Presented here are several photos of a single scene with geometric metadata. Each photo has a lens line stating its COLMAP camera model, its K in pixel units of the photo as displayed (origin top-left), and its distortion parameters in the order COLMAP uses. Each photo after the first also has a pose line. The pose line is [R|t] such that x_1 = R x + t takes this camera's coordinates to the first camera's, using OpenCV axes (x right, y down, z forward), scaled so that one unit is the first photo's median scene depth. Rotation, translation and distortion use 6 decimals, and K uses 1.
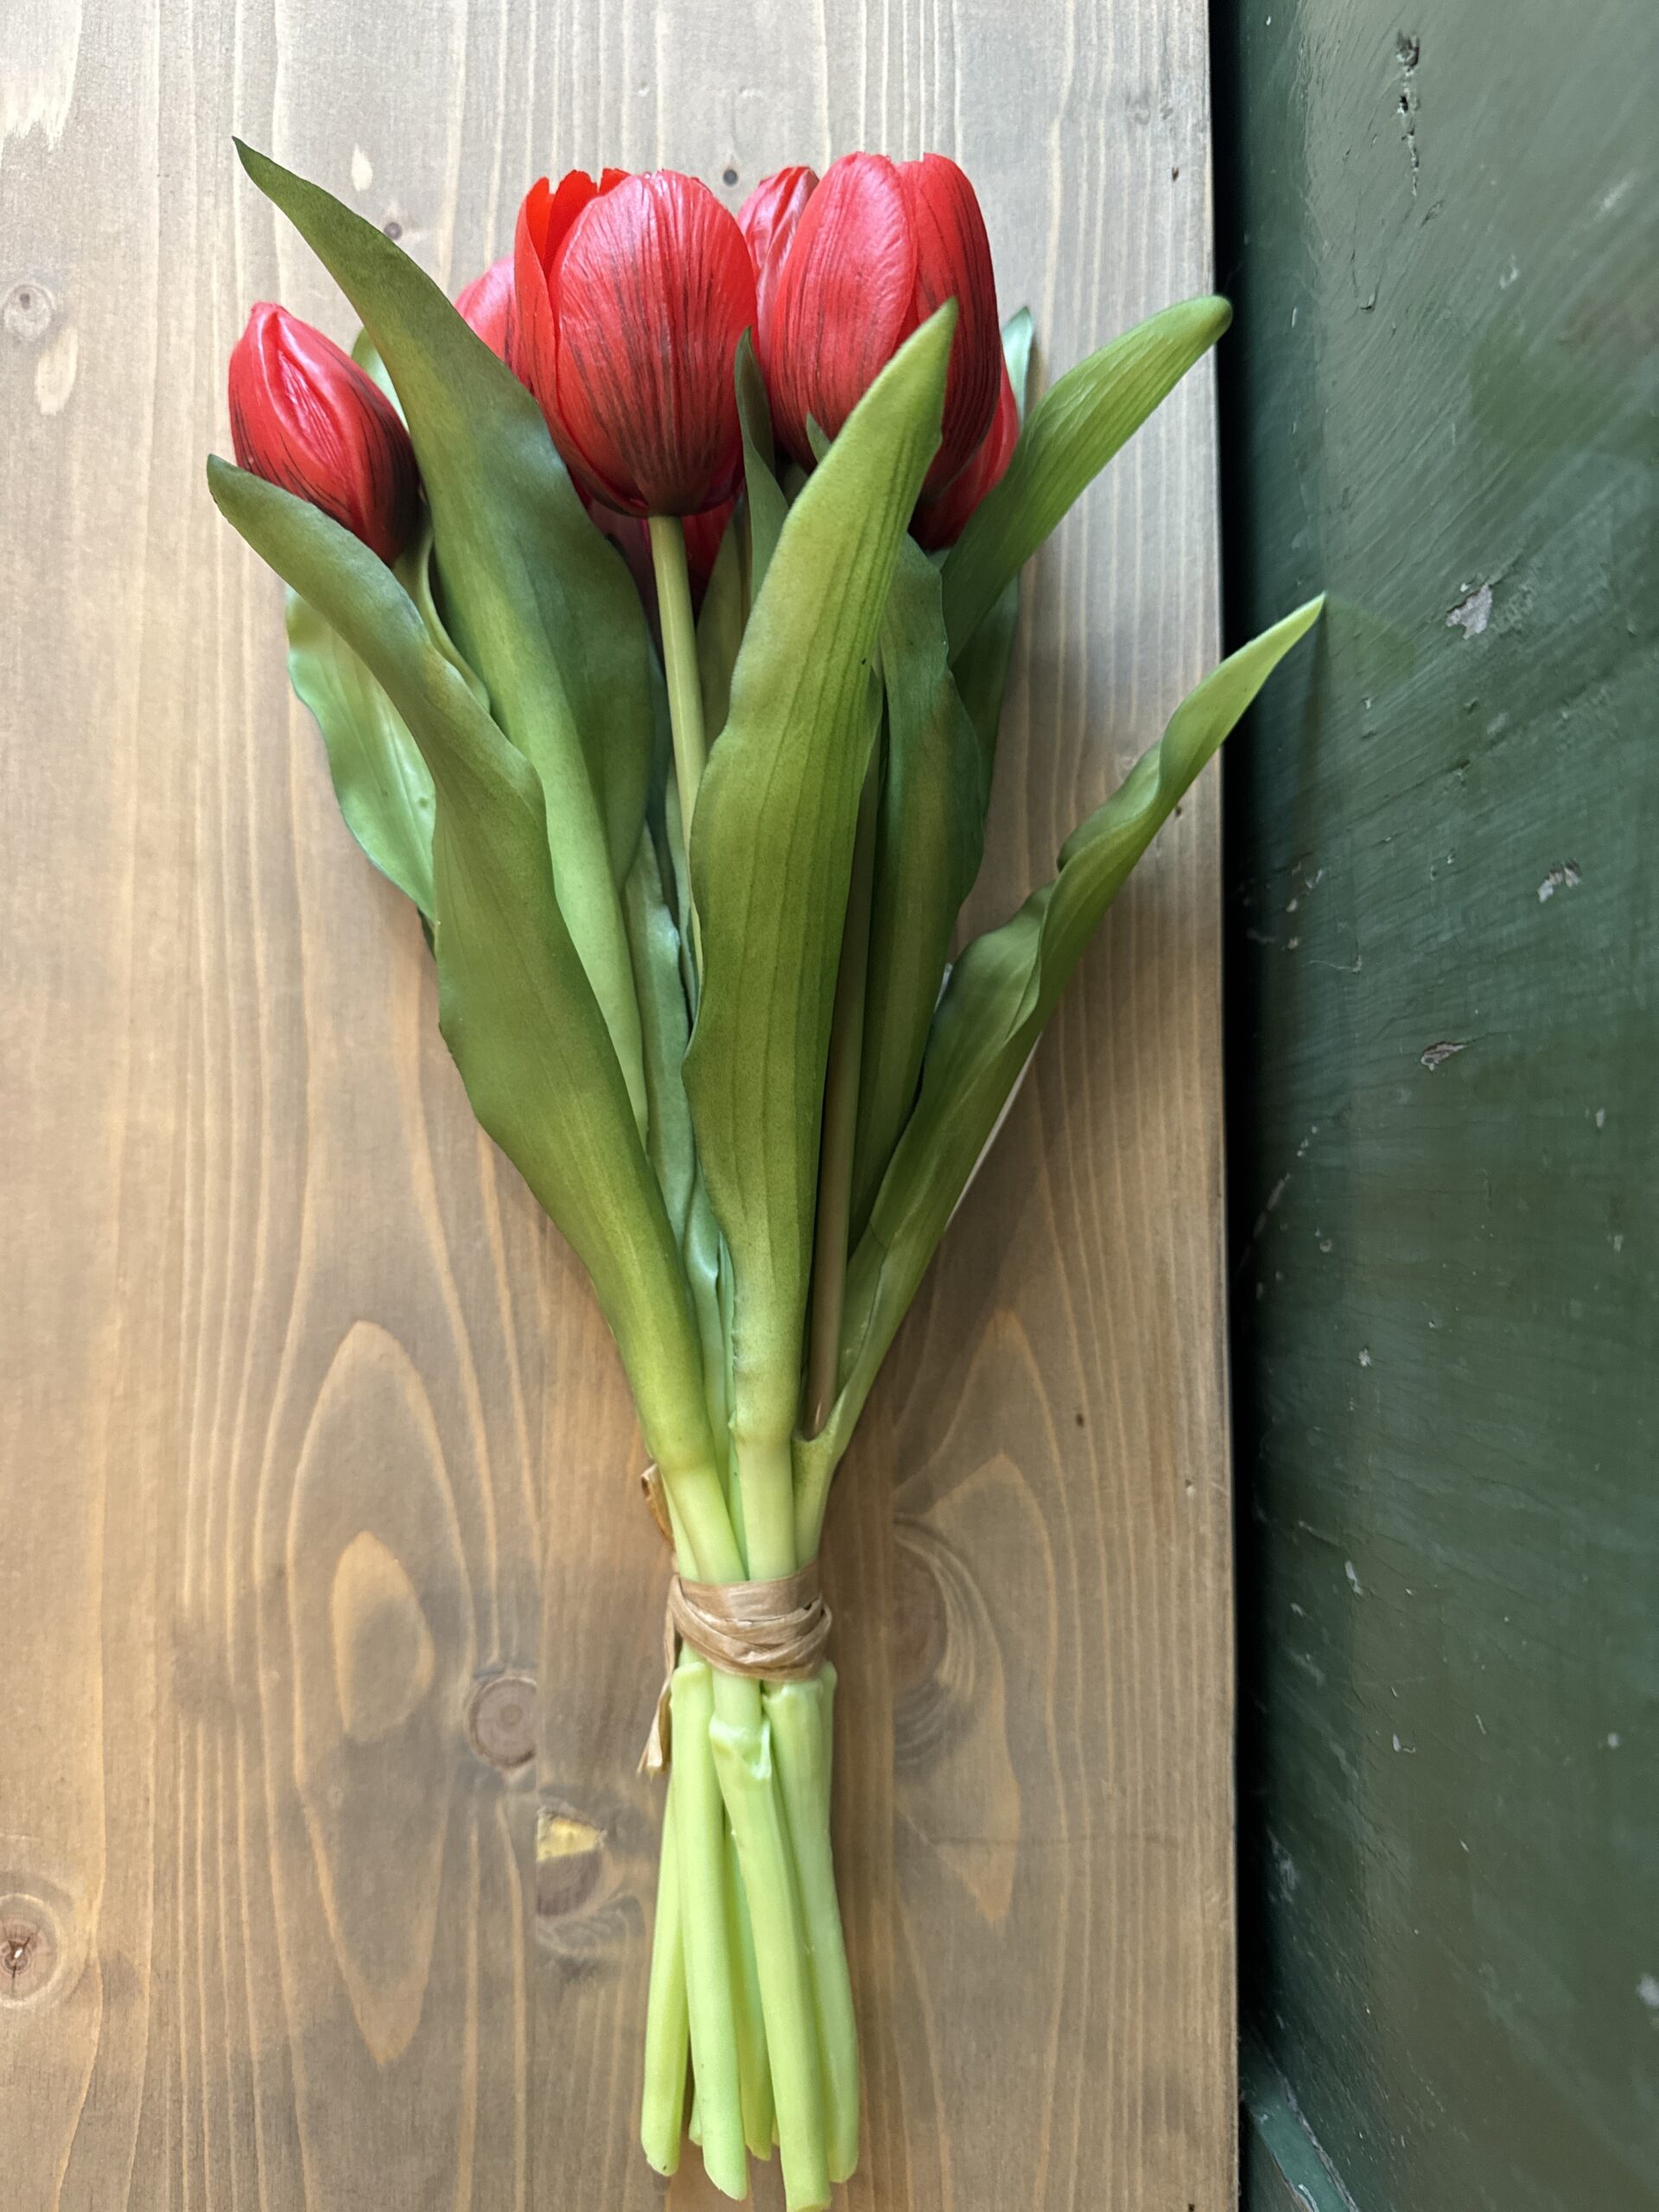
lens RADIAL K [[1514.4, 0, 833.9], [0, 1514.4, 1096.2], [0, 0, 1]] dist [0.027504, -0.035174]
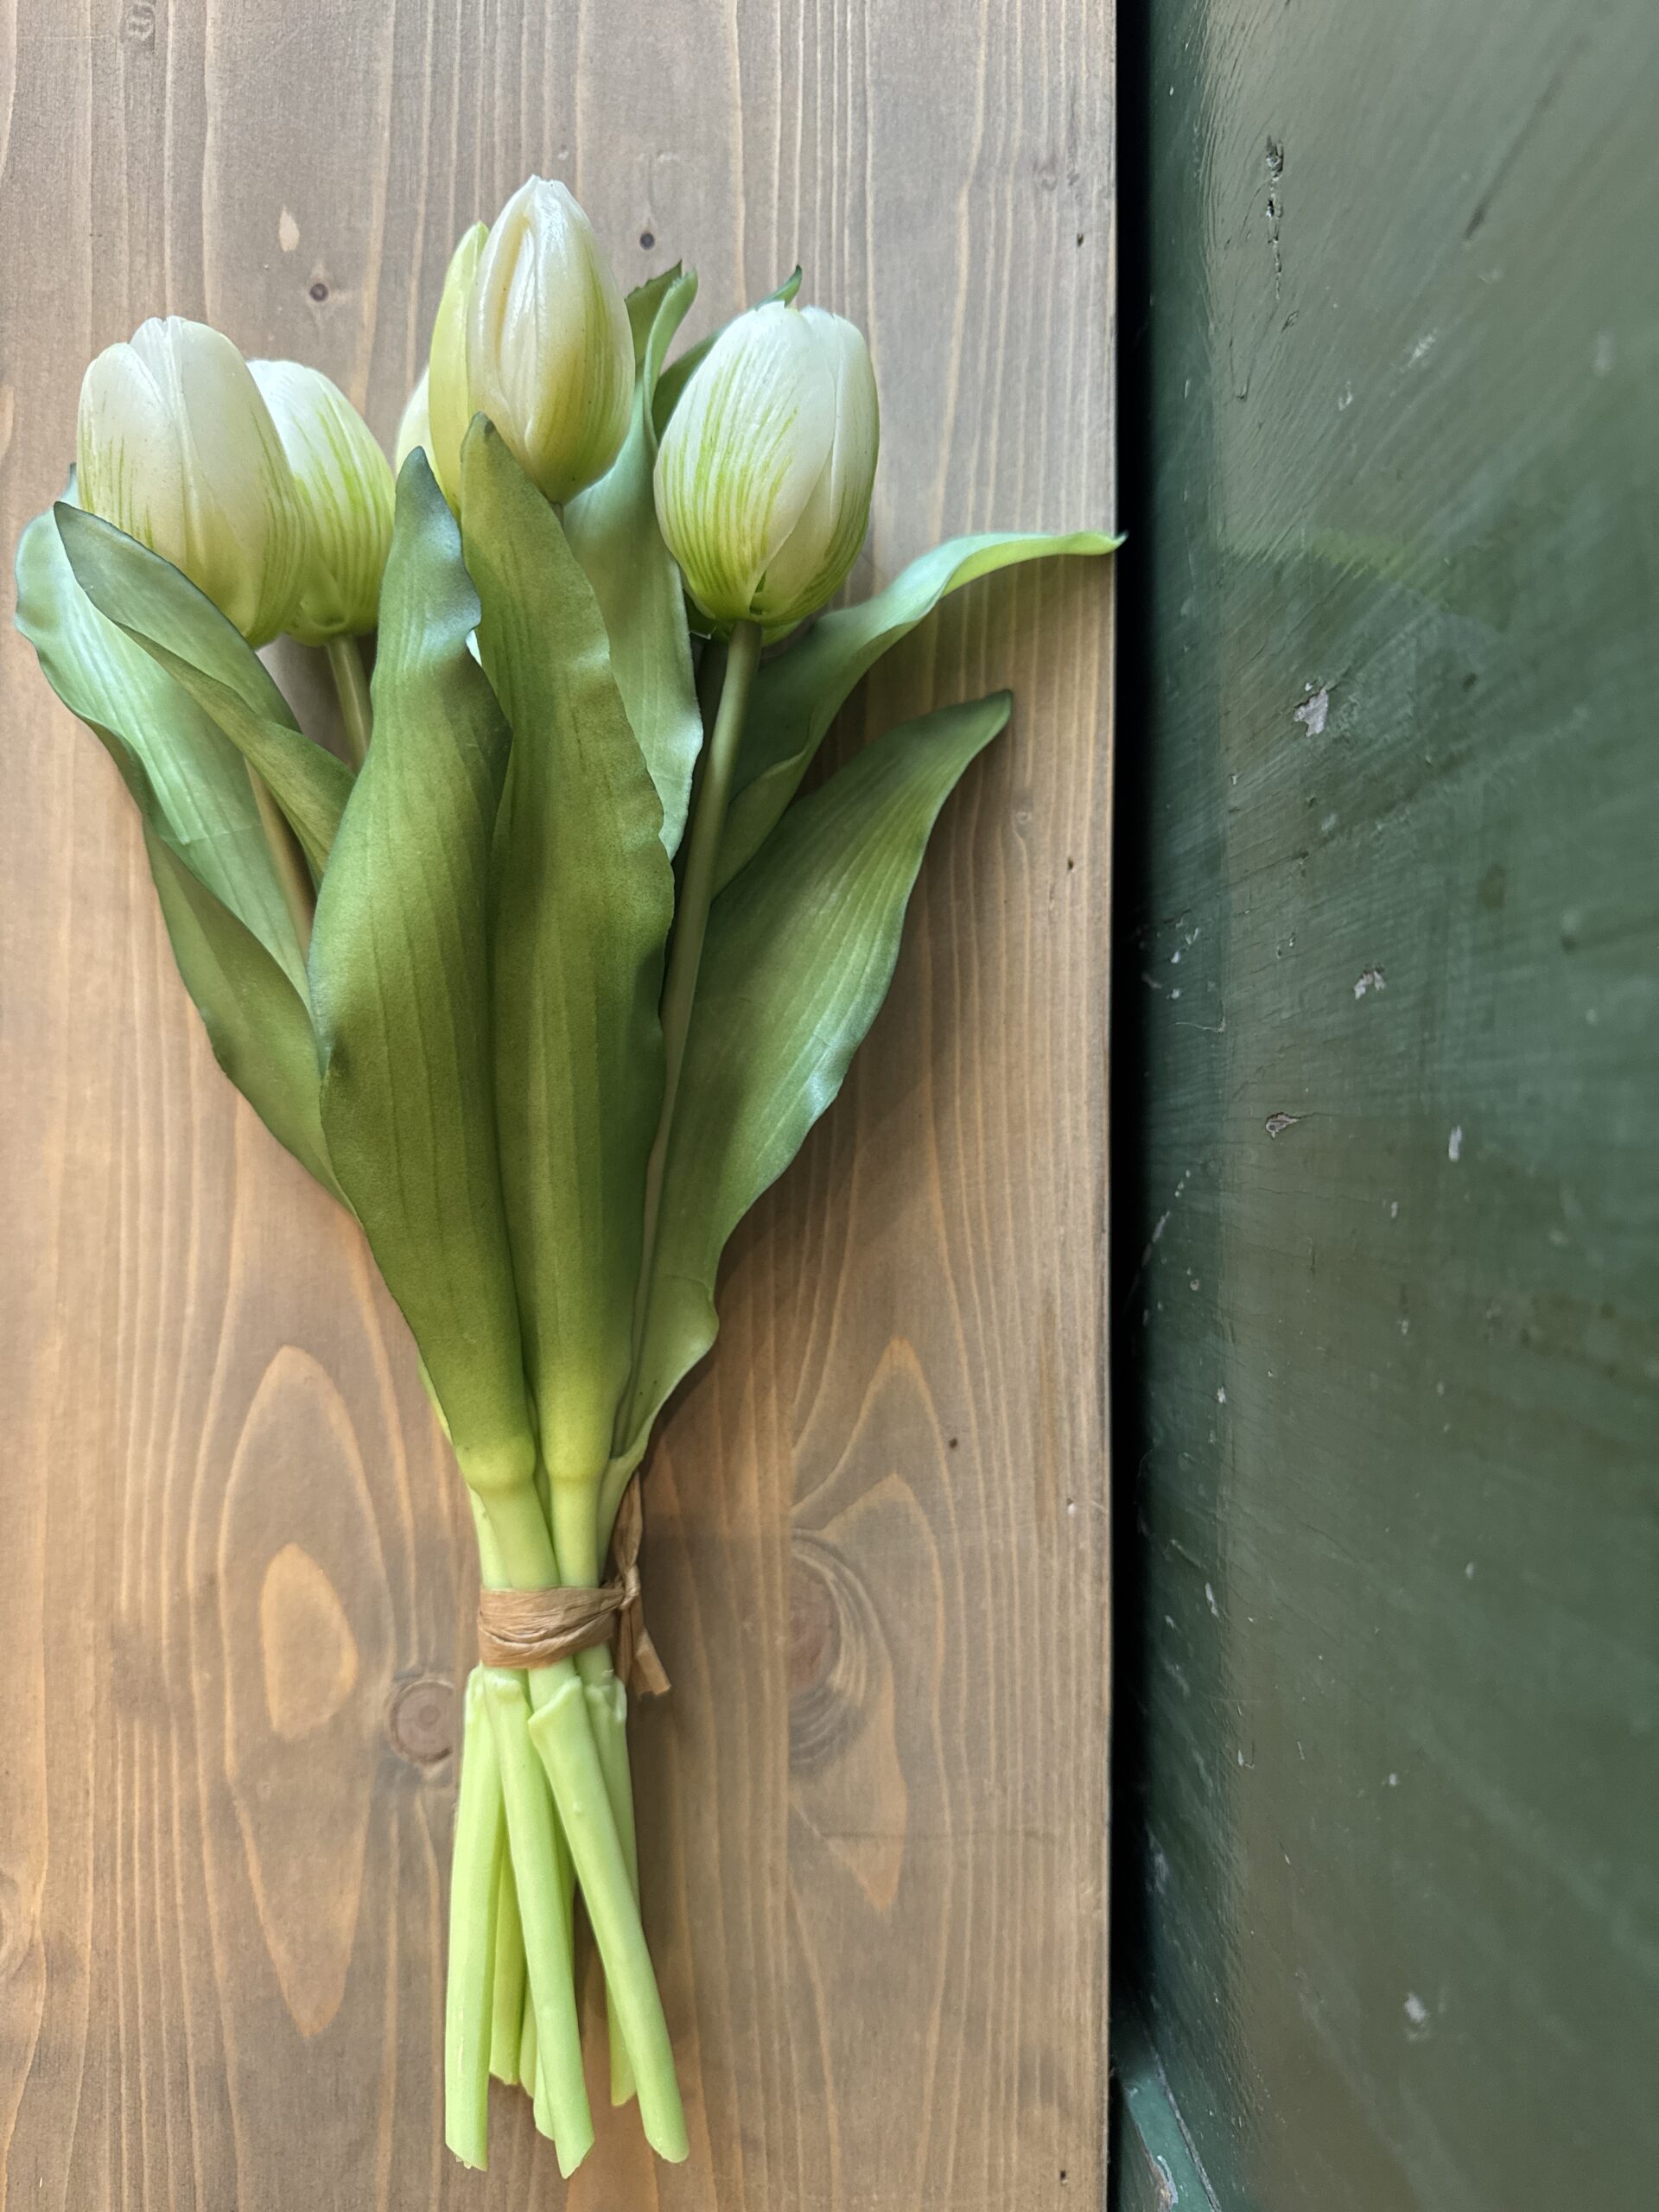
lens RADIAL K [[1514.4, 0, 835.0], [0, 1514.4, 1088.5], [0, 0, 1]] dist [0.027504, -0.035174]
pose [[0.999968, 0.007975, 0.000784, 0.065661], [-0.007995, 0.999537, 0.029342, -0.063497], [-0.000550, -0.029348, 0.999569, -0.049611]]
